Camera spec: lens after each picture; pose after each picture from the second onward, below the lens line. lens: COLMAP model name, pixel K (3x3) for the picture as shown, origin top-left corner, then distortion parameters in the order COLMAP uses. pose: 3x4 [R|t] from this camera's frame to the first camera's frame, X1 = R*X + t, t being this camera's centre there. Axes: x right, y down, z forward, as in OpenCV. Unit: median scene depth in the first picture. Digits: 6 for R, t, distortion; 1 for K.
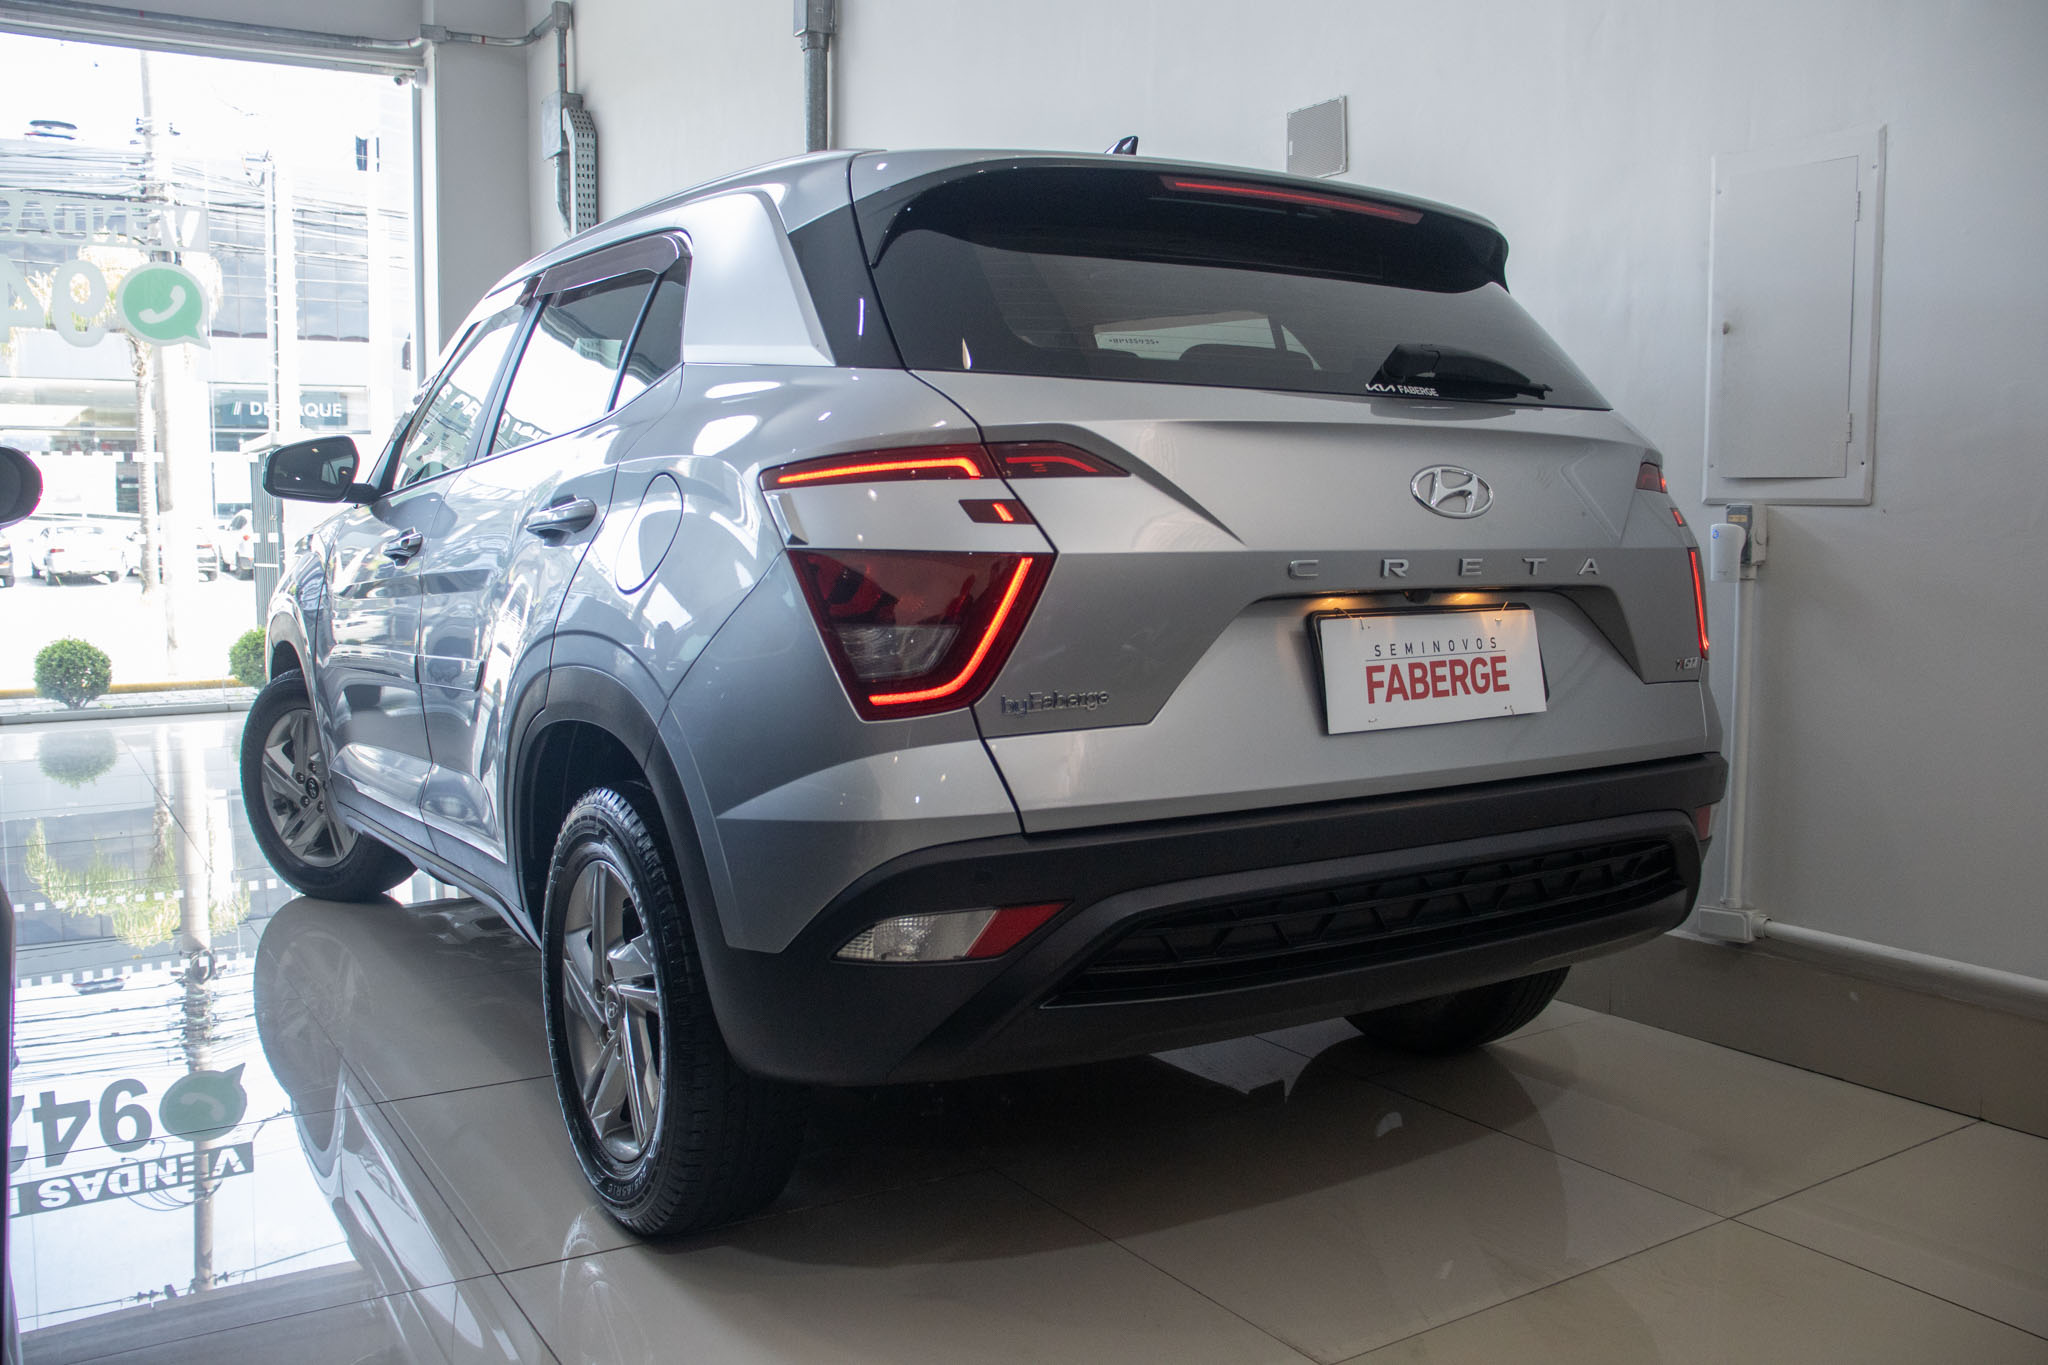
lens RADIAL K [[1651.4, 0, 1024.0], [0, 1651.4, 682.5], [0, 0, 1]] dist [0.000276, 0.000503]
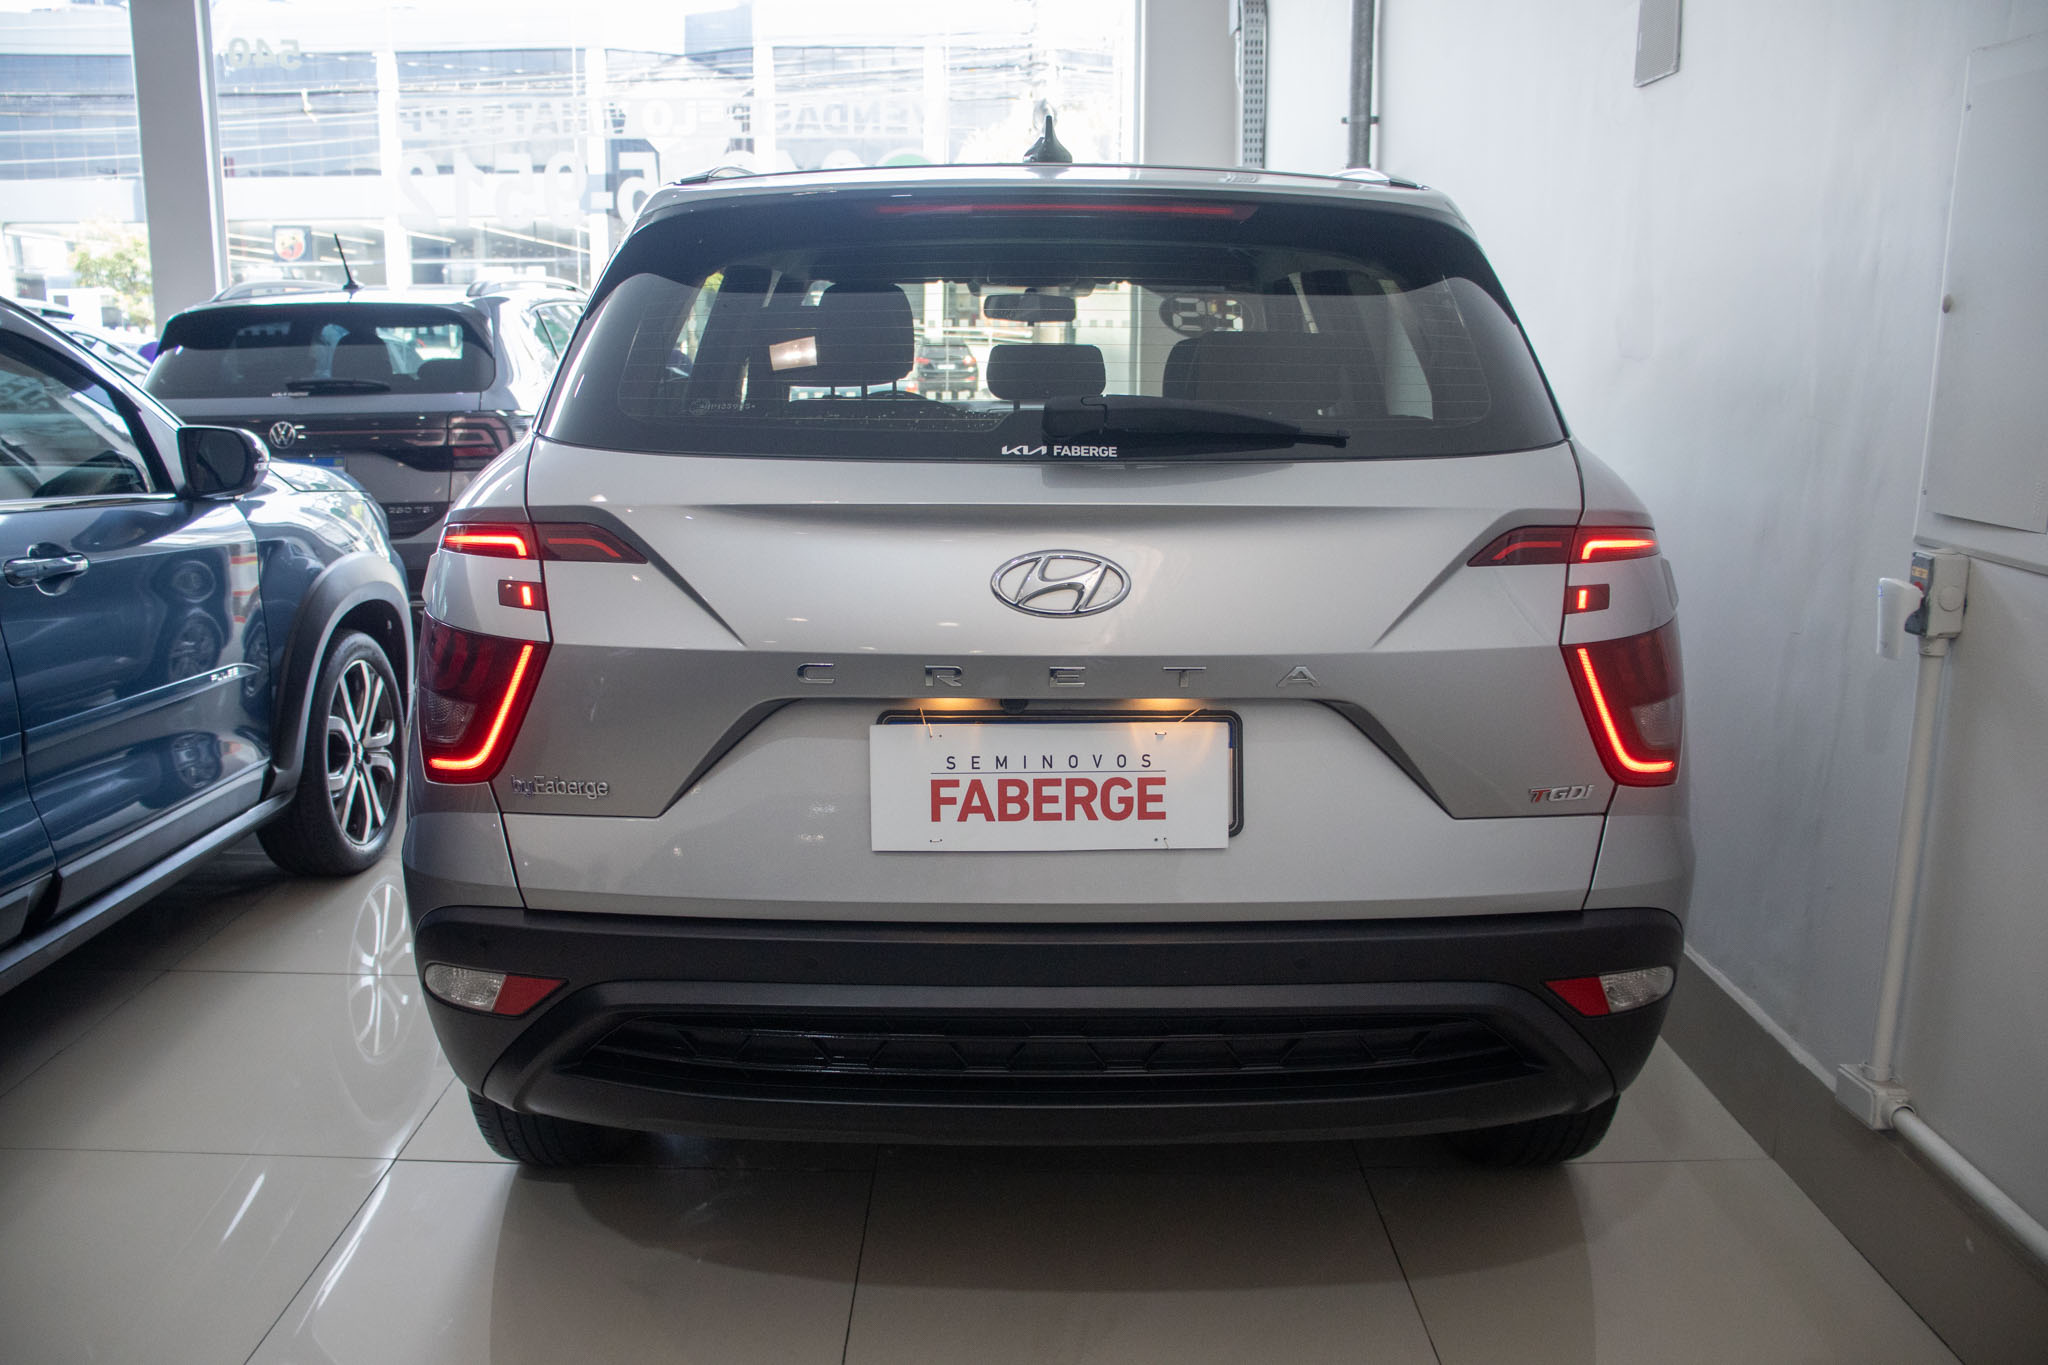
lens RADIAL K [[1602.0, 0, 1023.1], [0, 1602.0, 717.4], [0, 0, 1]] dist [-0.086087, 0.003100]
pose [[0.839262, 0.120438, -0.530221, 0.675387], [-0.052033, 0.988474, 0.142168, -0.161501], [0.541232, -0.091727, 0.835855, 0.303724]]
